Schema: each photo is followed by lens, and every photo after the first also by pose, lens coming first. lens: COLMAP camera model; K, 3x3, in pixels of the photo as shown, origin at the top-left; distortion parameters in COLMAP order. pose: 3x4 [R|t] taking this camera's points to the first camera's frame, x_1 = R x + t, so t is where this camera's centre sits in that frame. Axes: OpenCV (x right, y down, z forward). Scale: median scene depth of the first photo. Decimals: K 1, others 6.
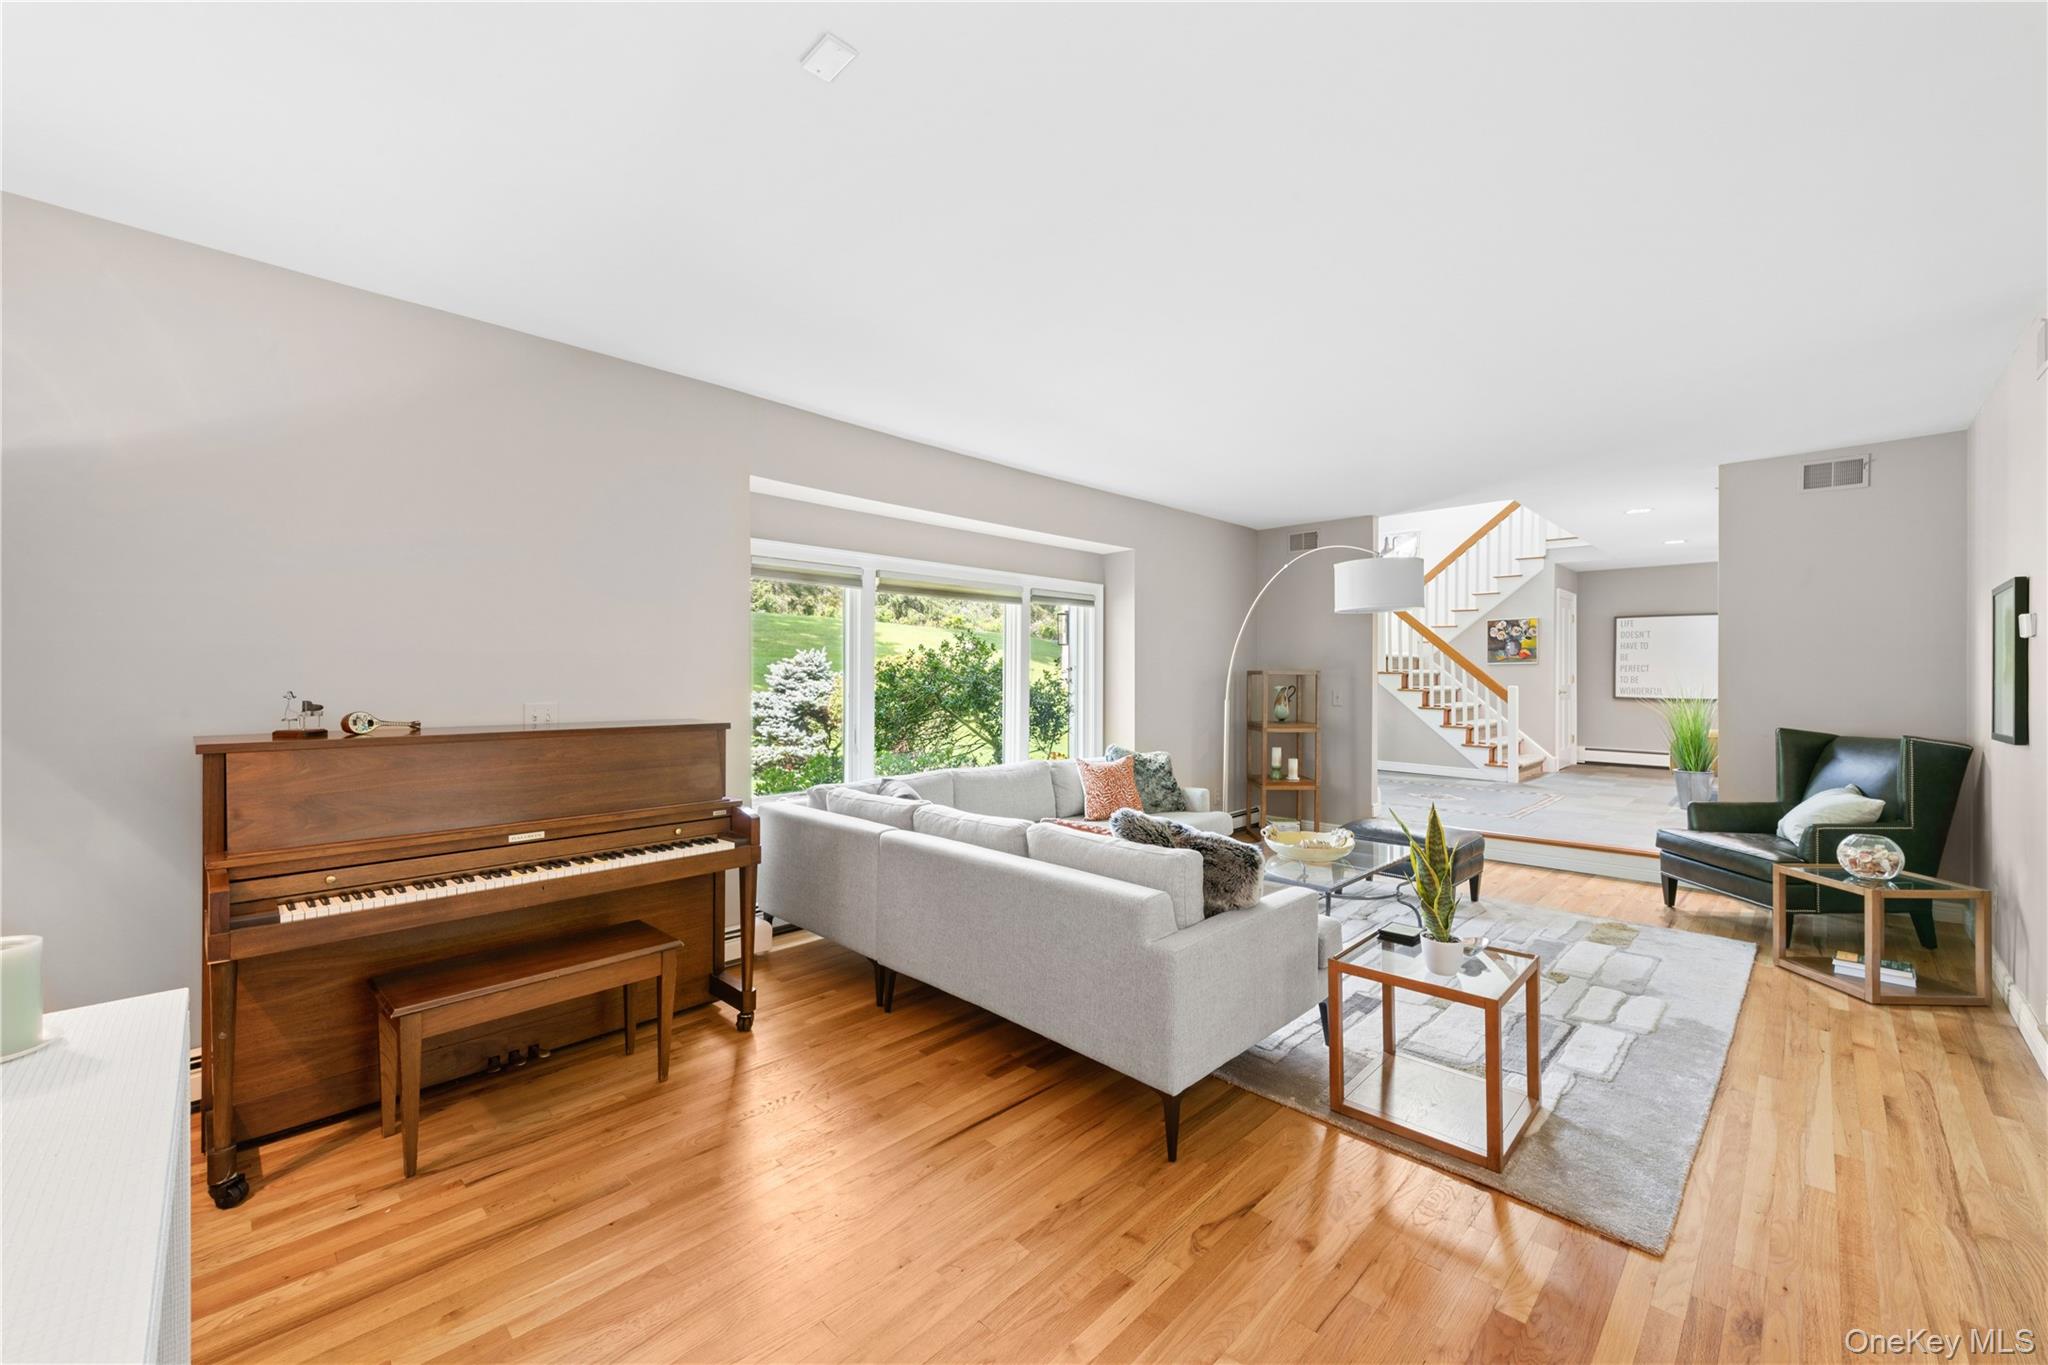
lens RADIAL K [[816.2, 0, 1019.3], [0, 816.2, 684.7], [0, 0, 1]] dist [0.002641, -0.000997]
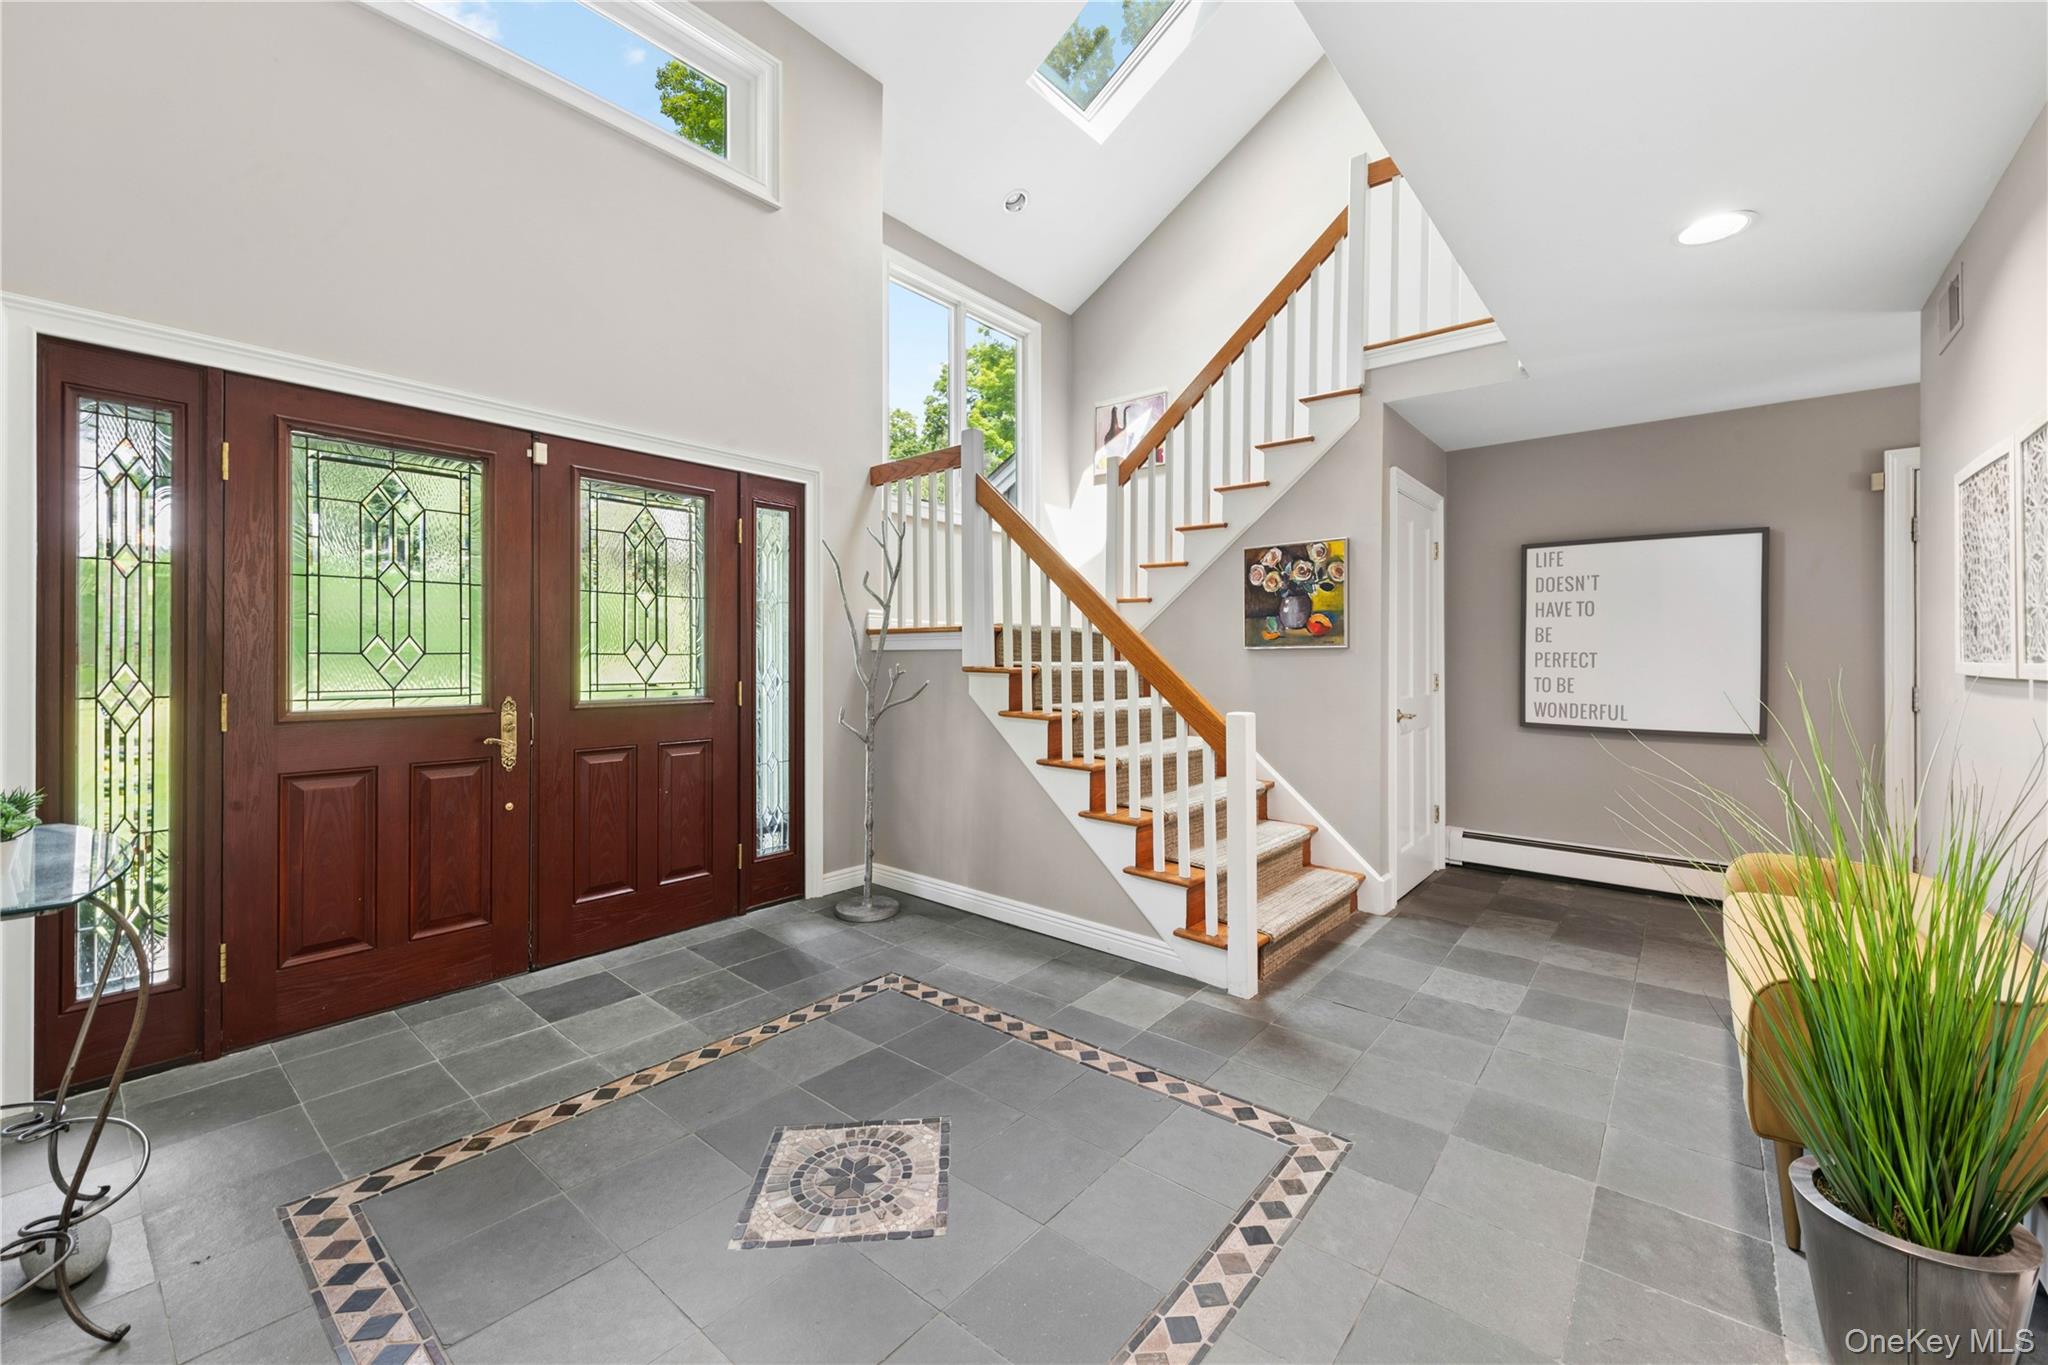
lens RADIAL K [[816.2, 0, 1027.9], [0, 816.2, 663.6], [0, 0, 1]] dist [0.002641, -0.000997]
pose [[0.996778, 0.001966, 0.080180, 0.433093], [-0.001218, 0.999955, -0.009377, -0.013600], [-0.080195, 0.009249, 0.996736, 0.590299]]
